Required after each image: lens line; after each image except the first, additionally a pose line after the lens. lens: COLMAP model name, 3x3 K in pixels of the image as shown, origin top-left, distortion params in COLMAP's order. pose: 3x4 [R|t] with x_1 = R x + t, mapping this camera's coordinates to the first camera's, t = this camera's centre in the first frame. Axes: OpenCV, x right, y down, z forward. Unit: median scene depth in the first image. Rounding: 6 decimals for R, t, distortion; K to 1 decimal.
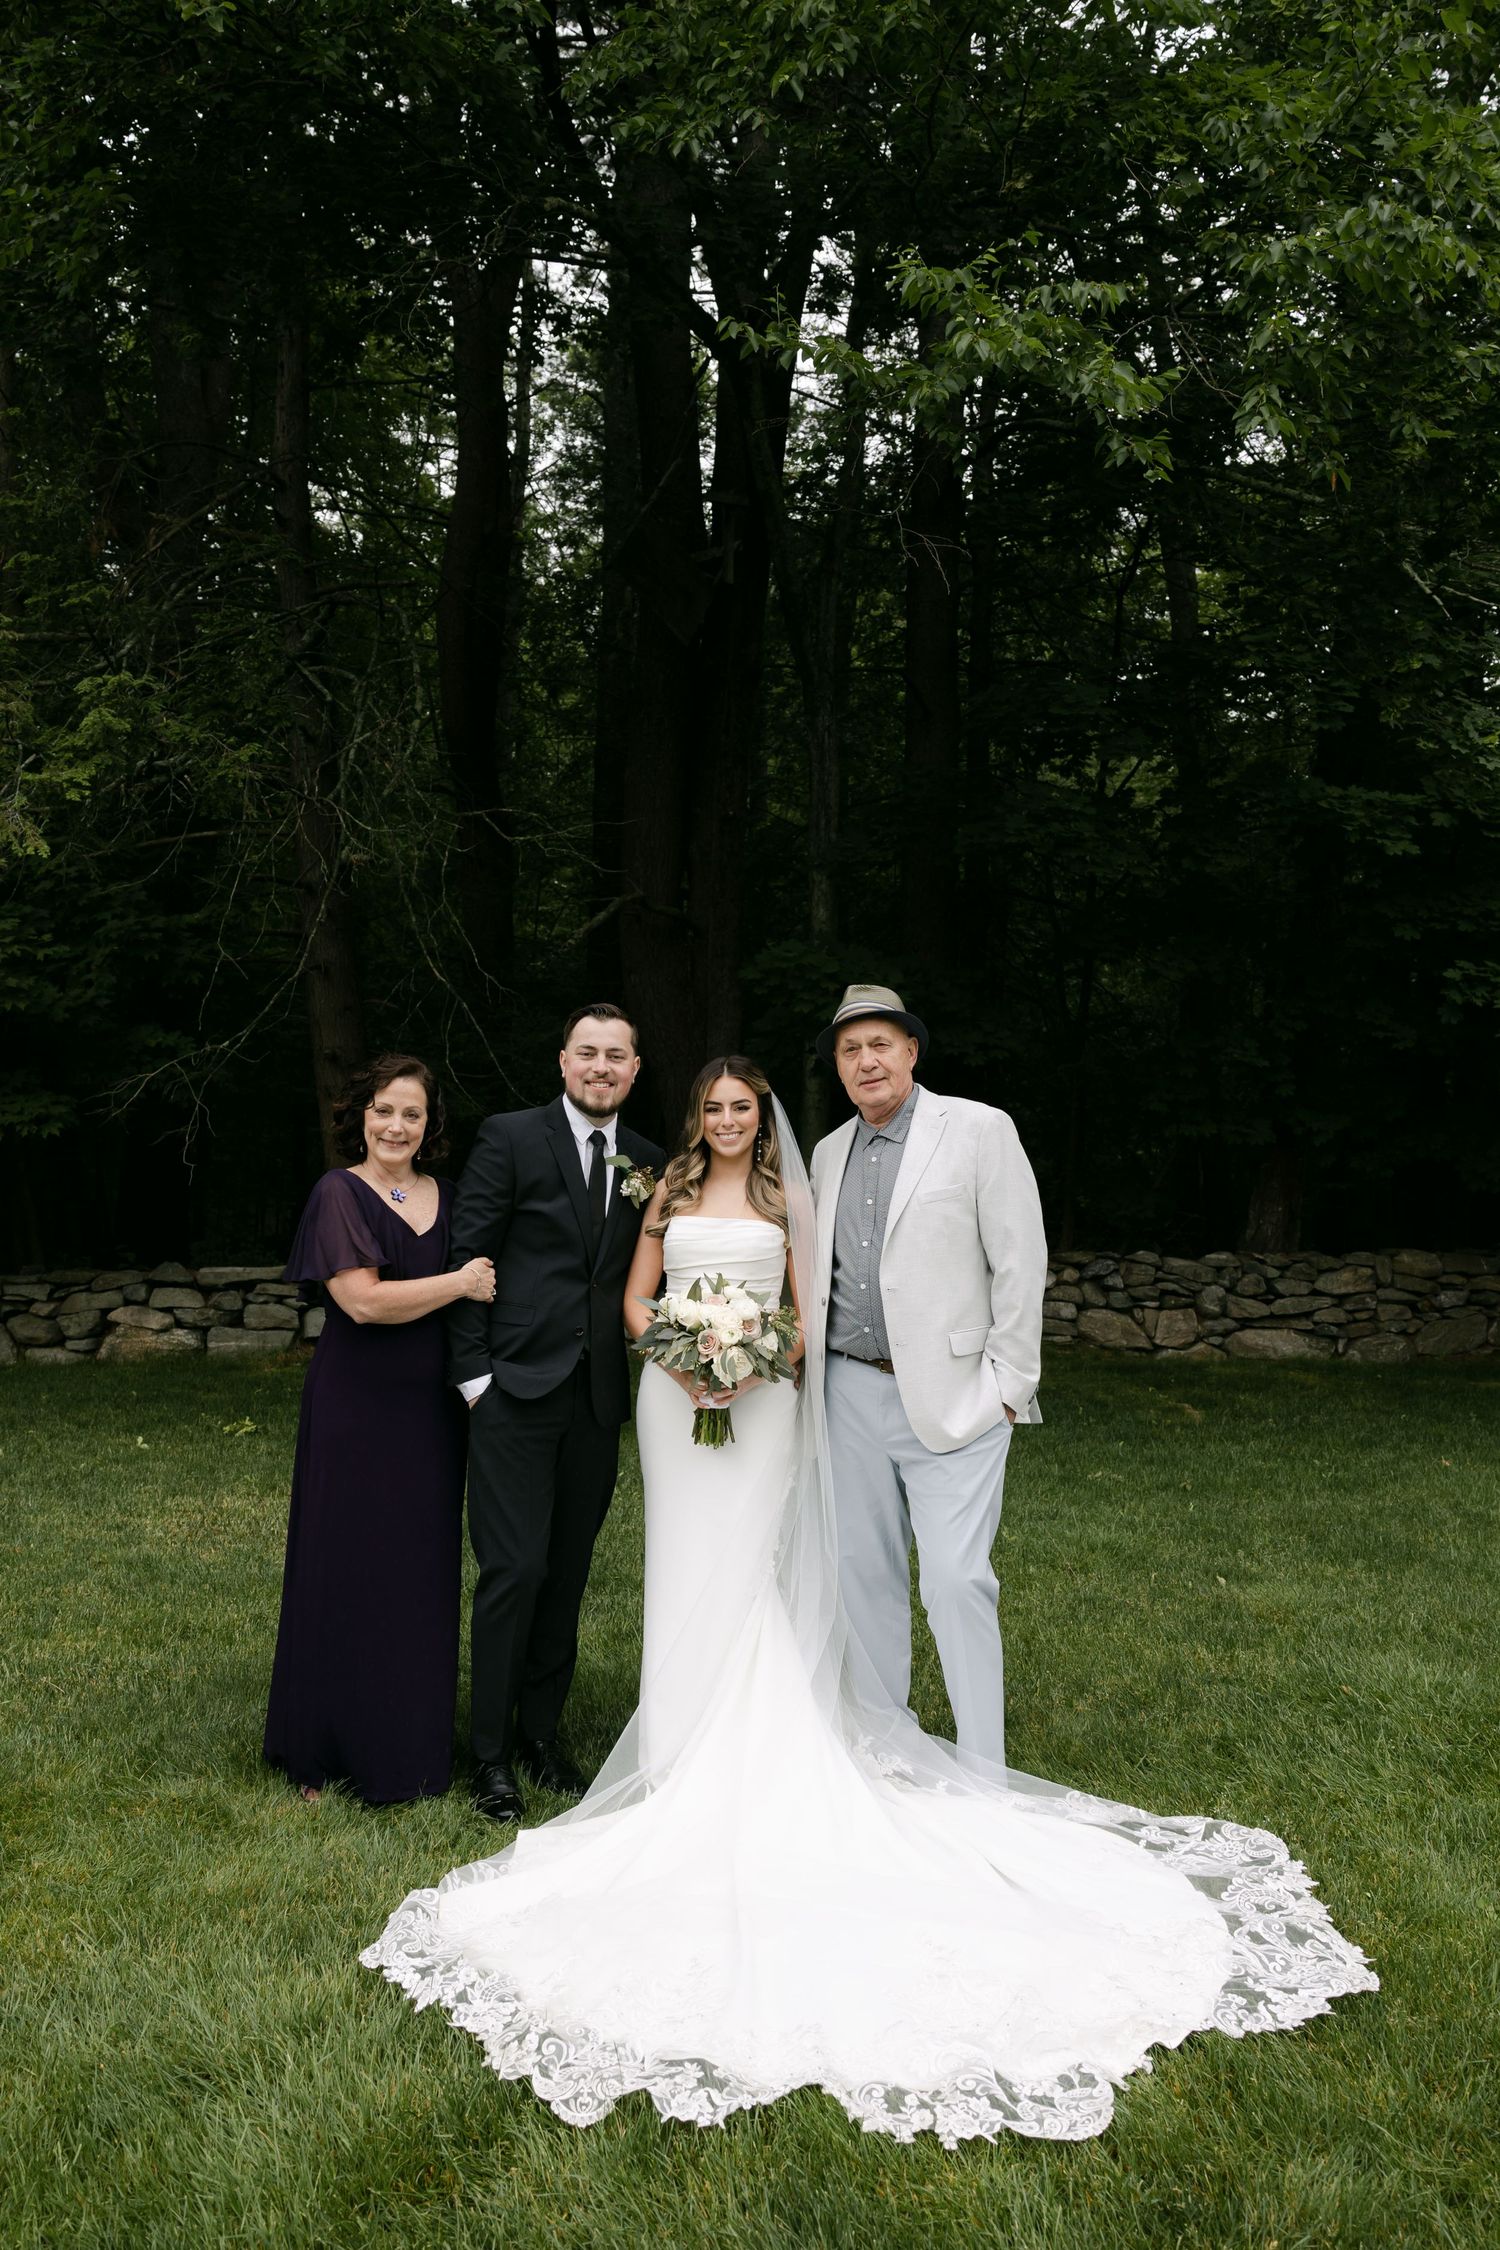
lens RADIAL K [[1554.1, 0, 699.3], [0, 1554.1, 1088.3], [0, 0, 1]] dist [-0.009594, -0.005809]
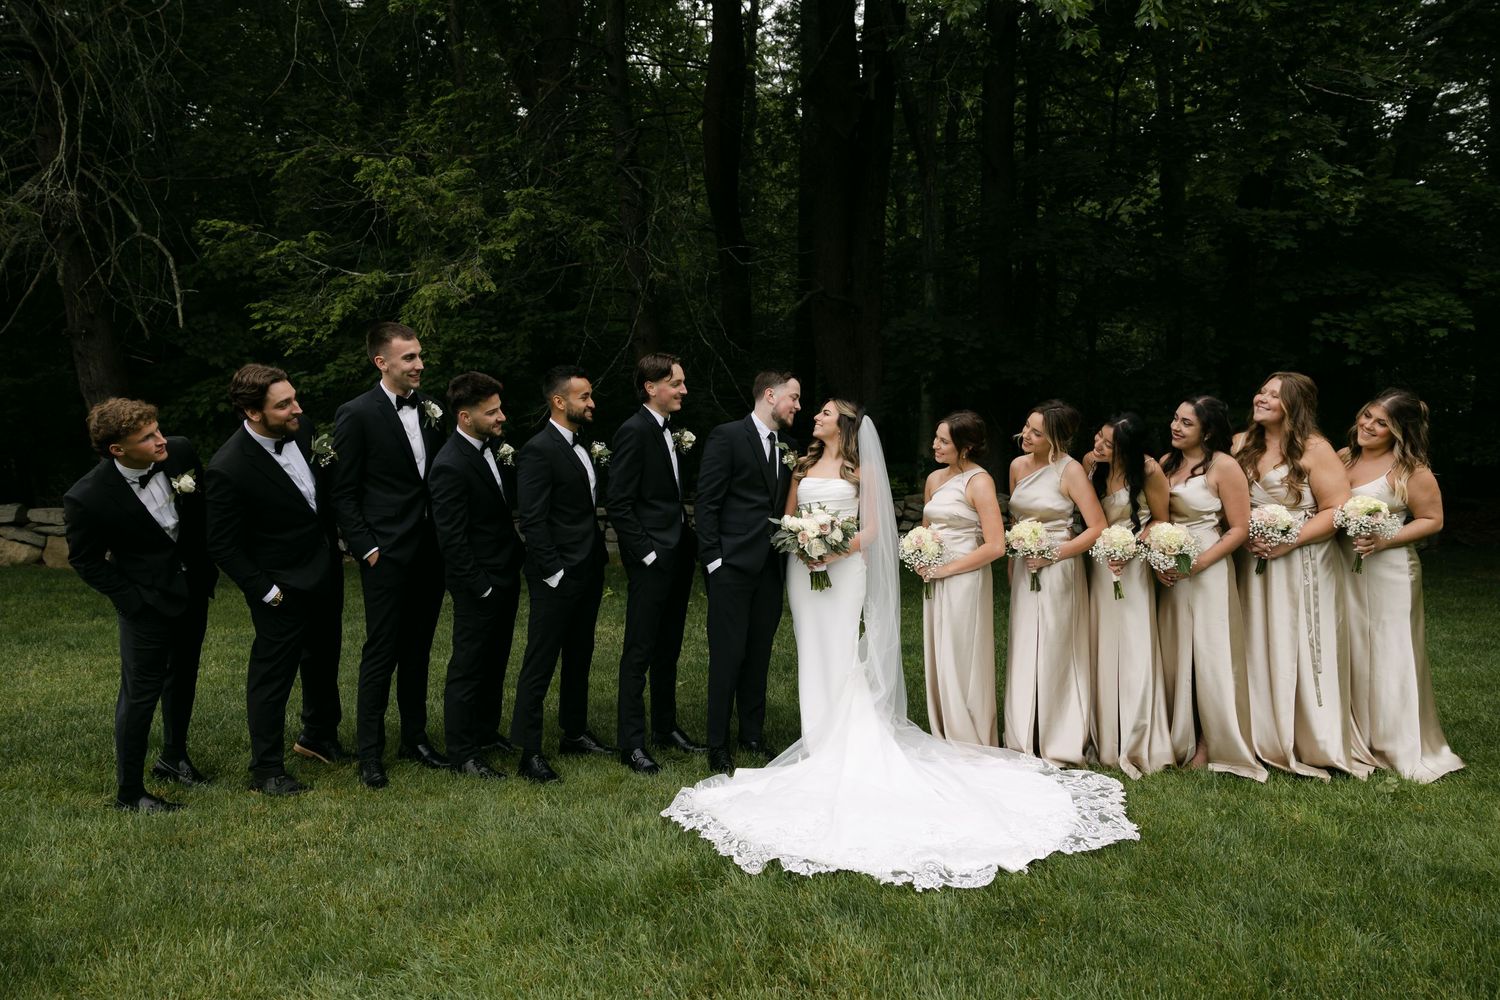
lens RADIAL K [[1137.1, 0, 776.1], [0, 1137.1, 472.2], [0, 0, 1]] dist [-0.039400, -0.000834]
pose [[0.989829, -0.013518, -0.141617, 0.104725], [0.024754, 0.996655, 0.077881, -0.027199], [0.140091, -0.080594, 0.986853, -0.313848]]
